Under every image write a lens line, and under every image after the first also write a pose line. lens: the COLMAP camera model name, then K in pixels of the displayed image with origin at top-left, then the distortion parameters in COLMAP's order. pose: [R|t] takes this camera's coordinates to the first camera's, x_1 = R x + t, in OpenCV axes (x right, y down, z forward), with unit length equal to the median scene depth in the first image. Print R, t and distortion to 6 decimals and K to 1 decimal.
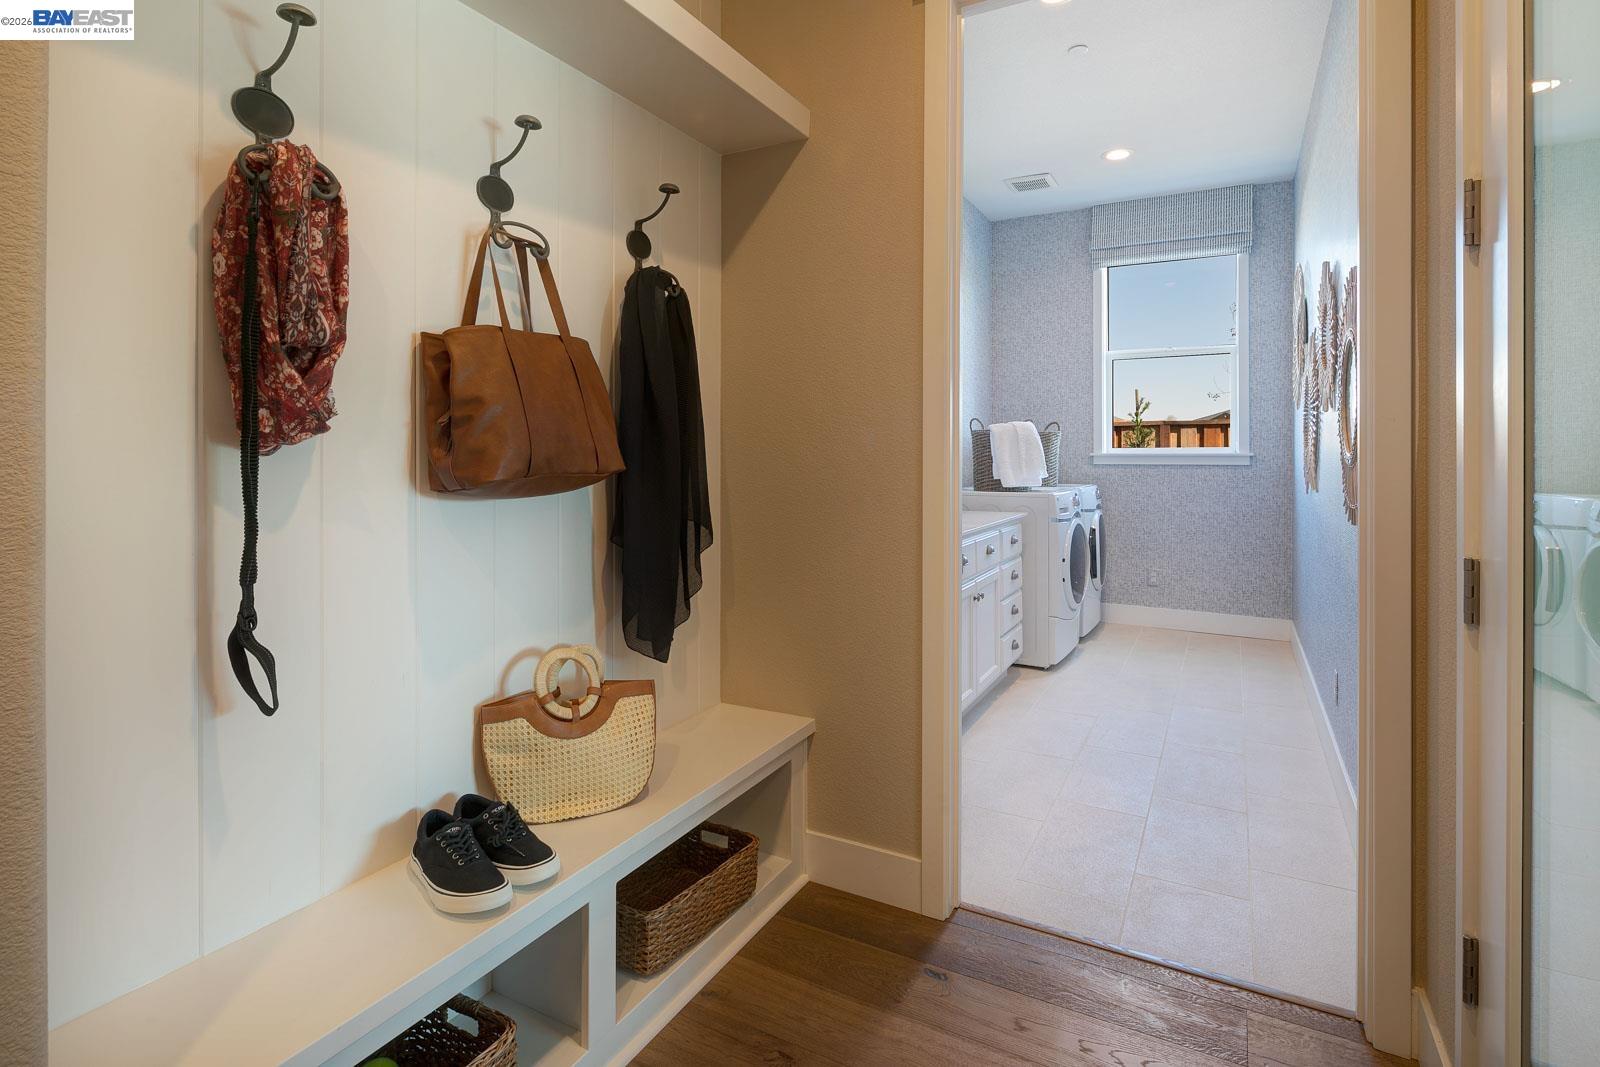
lens RADIAL K [[797.2, 0, 805.4], [0, 797.2, 462.3], [0, 0, 1]] dist [-0.001659, -0.000114]
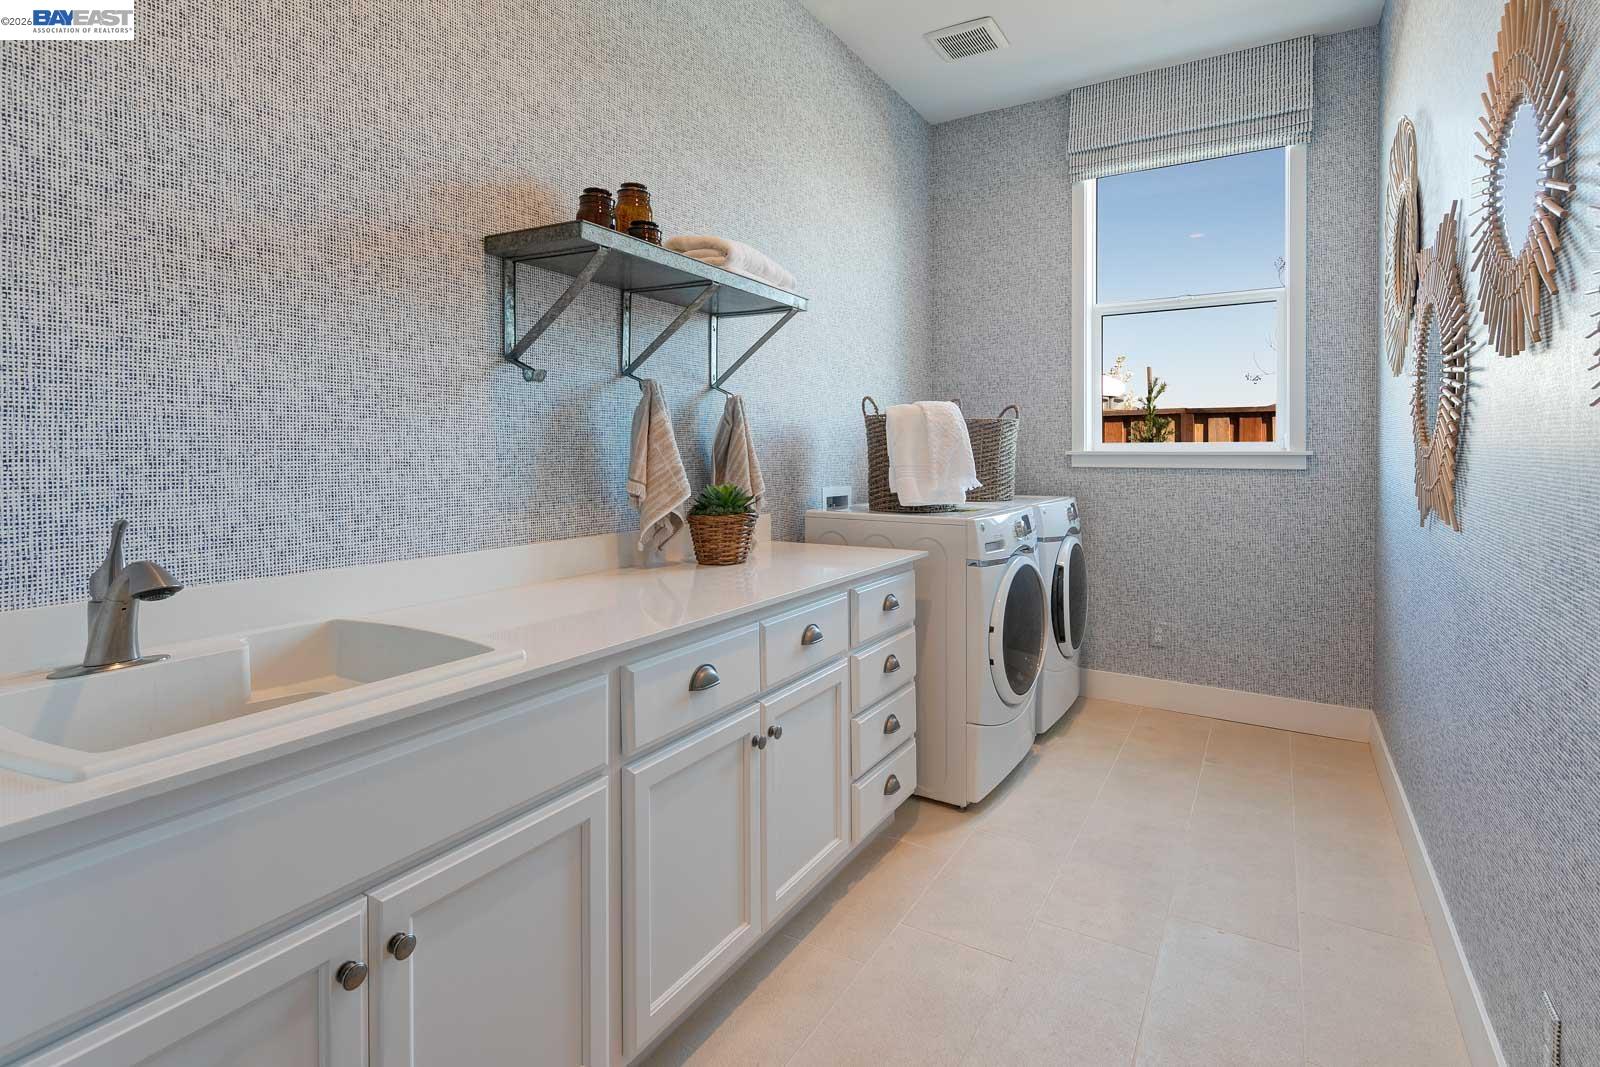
lens RADIAL K [[788.4, 0, 806.4], [0, 788.4, 466.9], [0, 0, 1]] dist [0.000101, -0.000606]
pose [[0.999008, -0.000310, -0.044537, 0.174153], [0.000760, 0.999949, 0.010082, -0.005025], [0.044531, -0.010106, 0.998957, 0.330647]]
